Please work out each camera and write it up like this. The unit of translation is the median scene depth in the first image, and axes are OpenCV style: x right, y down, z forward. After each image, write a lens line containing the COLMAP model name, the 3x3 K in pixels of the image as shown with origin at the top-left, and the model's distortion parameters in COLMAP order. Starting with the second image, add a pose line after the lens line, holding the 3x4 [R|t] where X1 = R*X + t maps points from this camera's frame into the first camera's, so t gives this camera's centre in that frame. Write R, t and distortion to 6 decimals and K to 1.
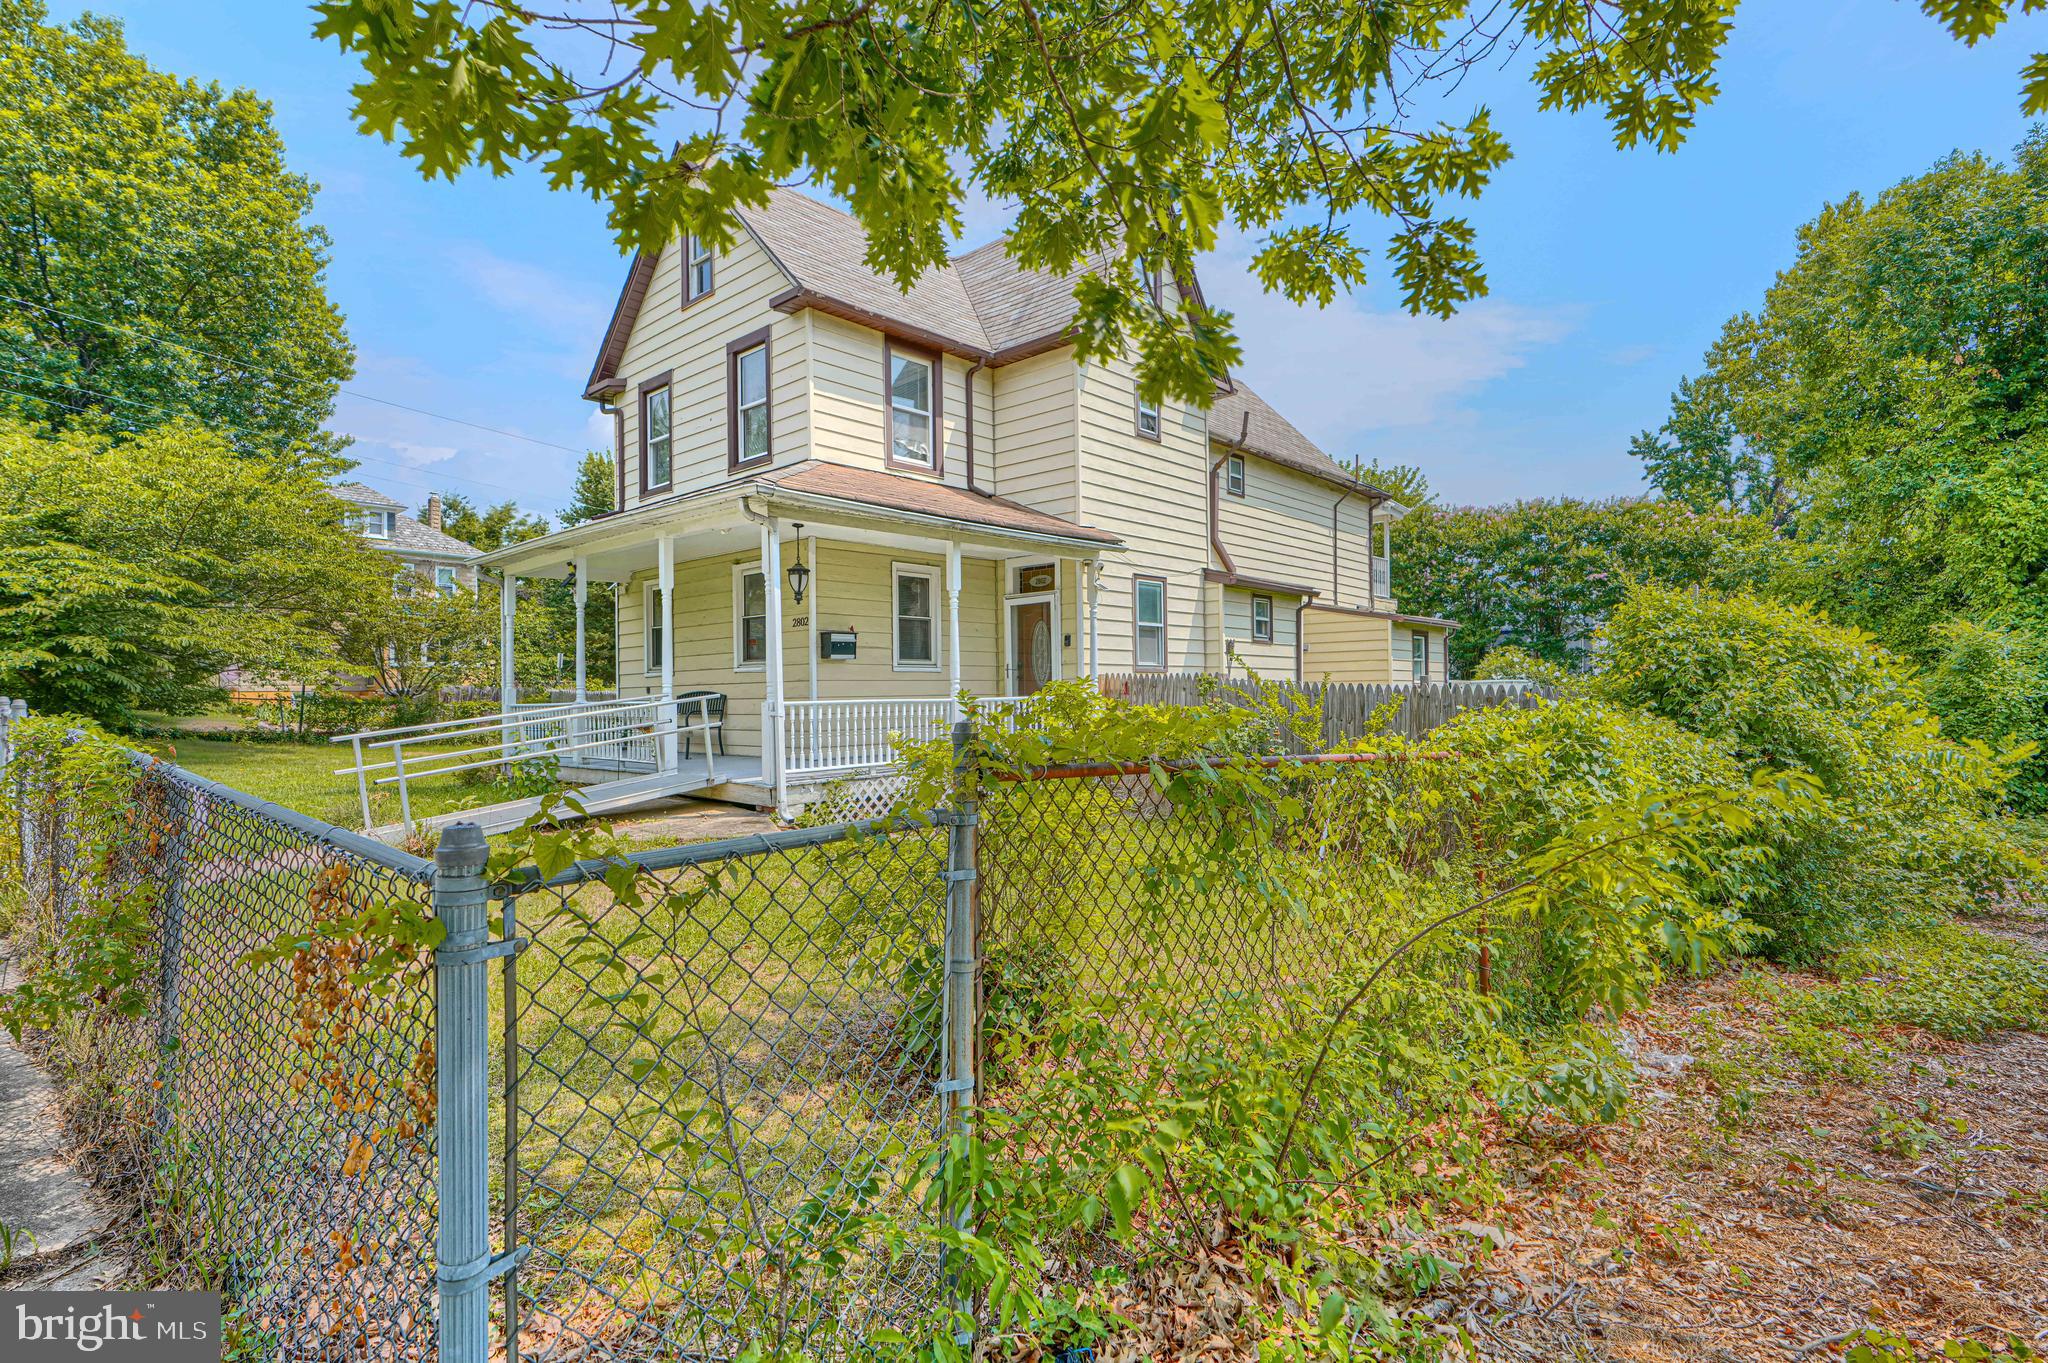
lens RADIAL K [[1031.5, 0, 1023.7], [0, 1031.5, 721.8], [0, 0, 1]] dist [0.002680, 0.000536]
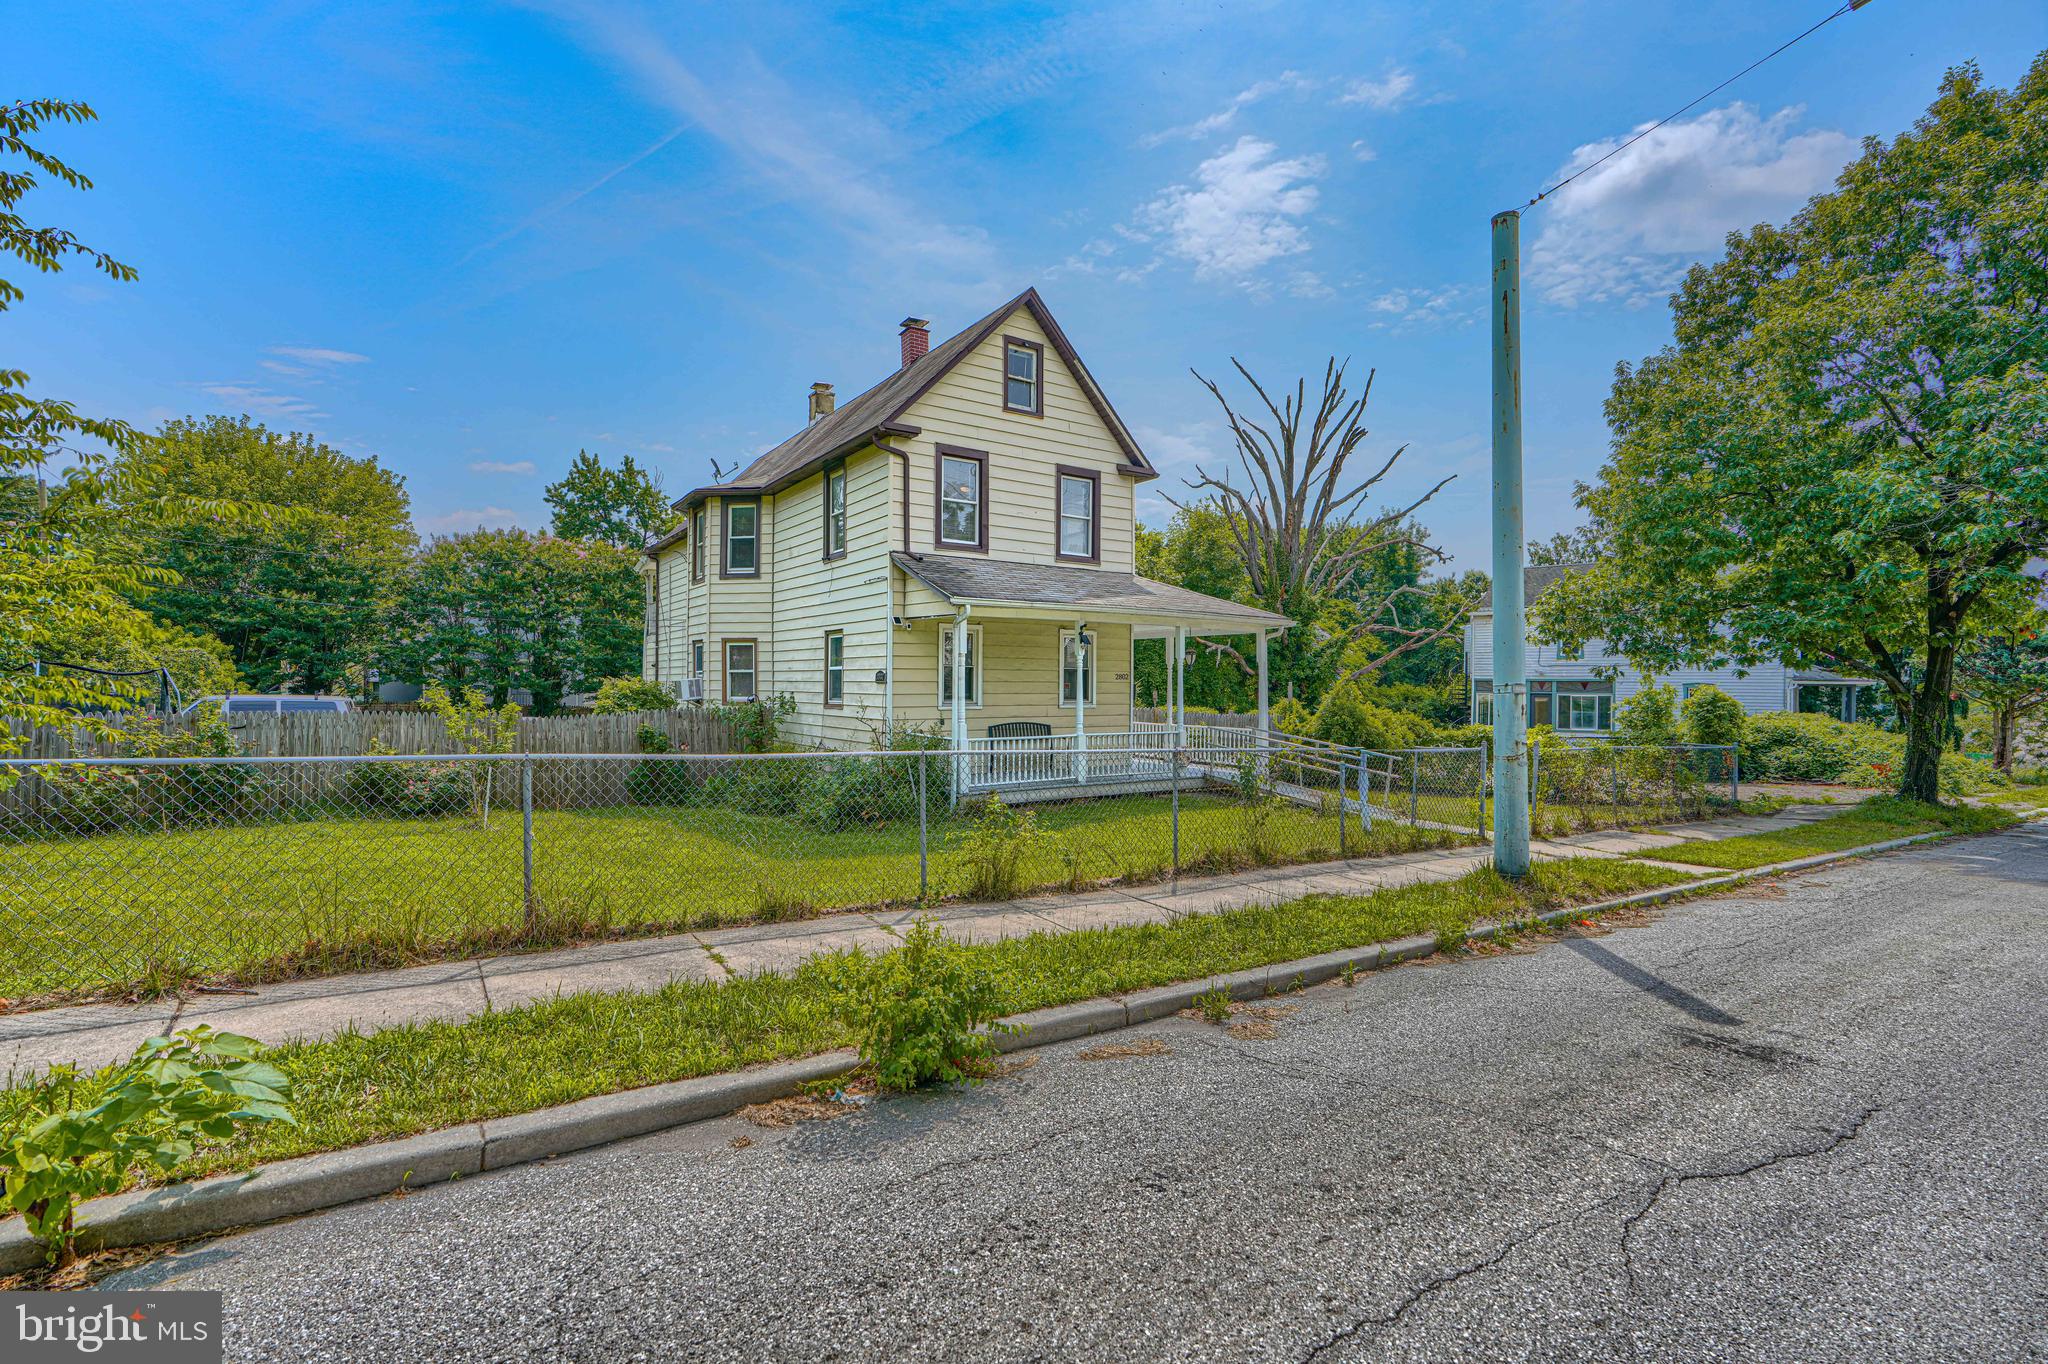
lens RADIAL K [[916.6, 0, 1016.6], [0, 916.6, 687.7], [0, 0, 1]] dist [-0.000056, -0.000348]
pose [[0.227817, 0.008591, 0.973666, -1.271304], [0.010566, 0.999880, -0.011294, -0.054584], [-0.973647, 0.012861, 0.227699, 0.685143]]
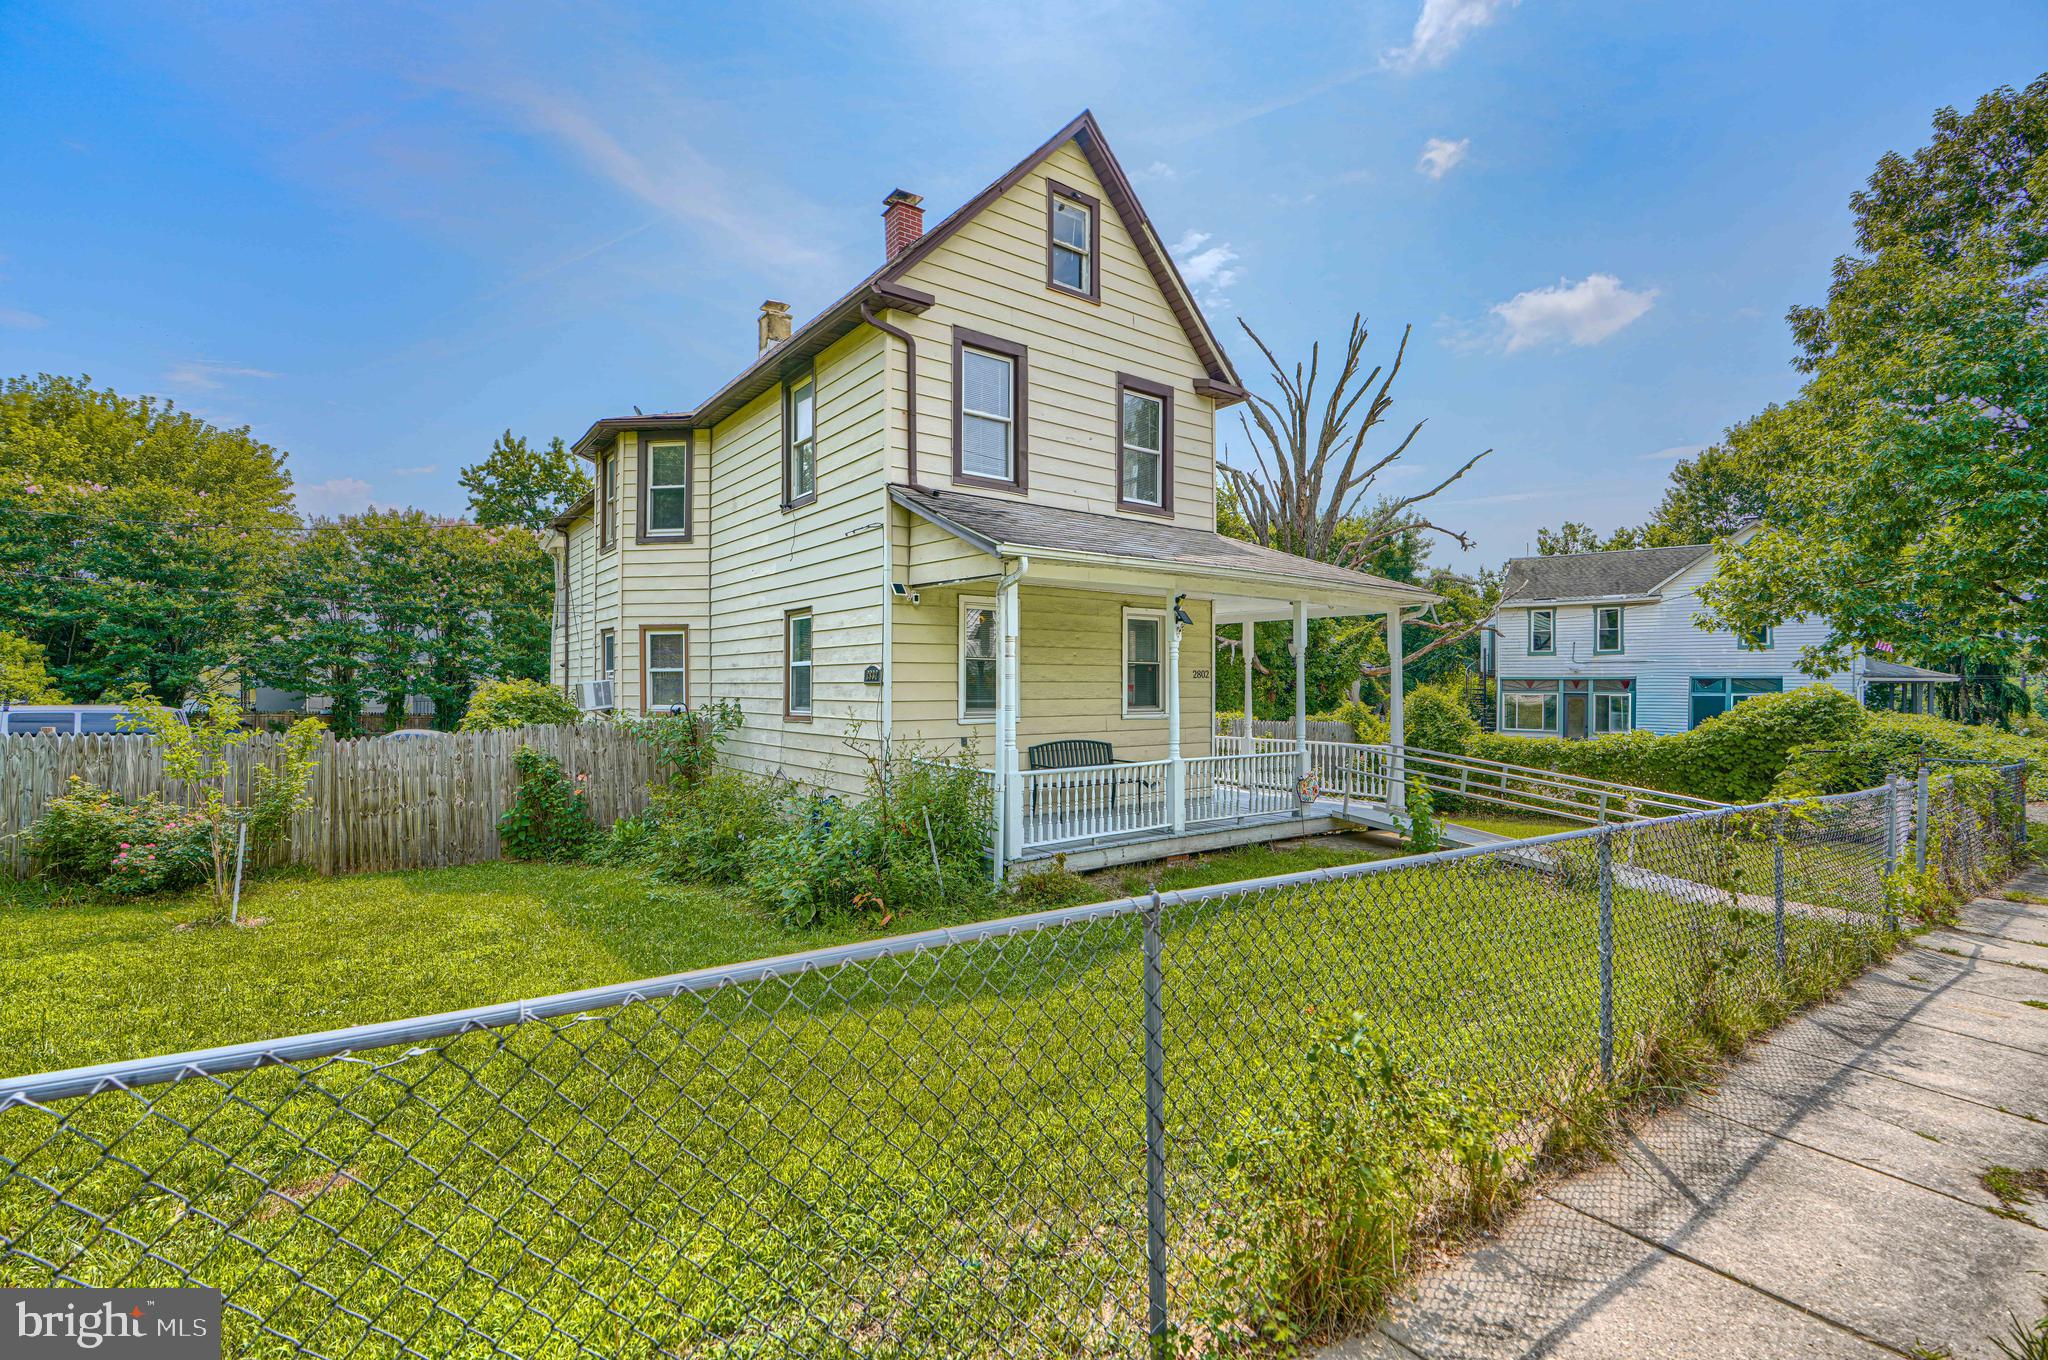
lens RADIAL K [[916.6, 0, 1016.6], [0, 916.6, 685.7], [0, 0, 1]] dist [-0.000056, -0.000348]
pose [[0.174800, 0.012166, 0.984529, -0.982207], [0.016929, 0.999739, -0.015360, -0.059534], [-0.984458, 0.019352, 0.174548, 0.830670]]
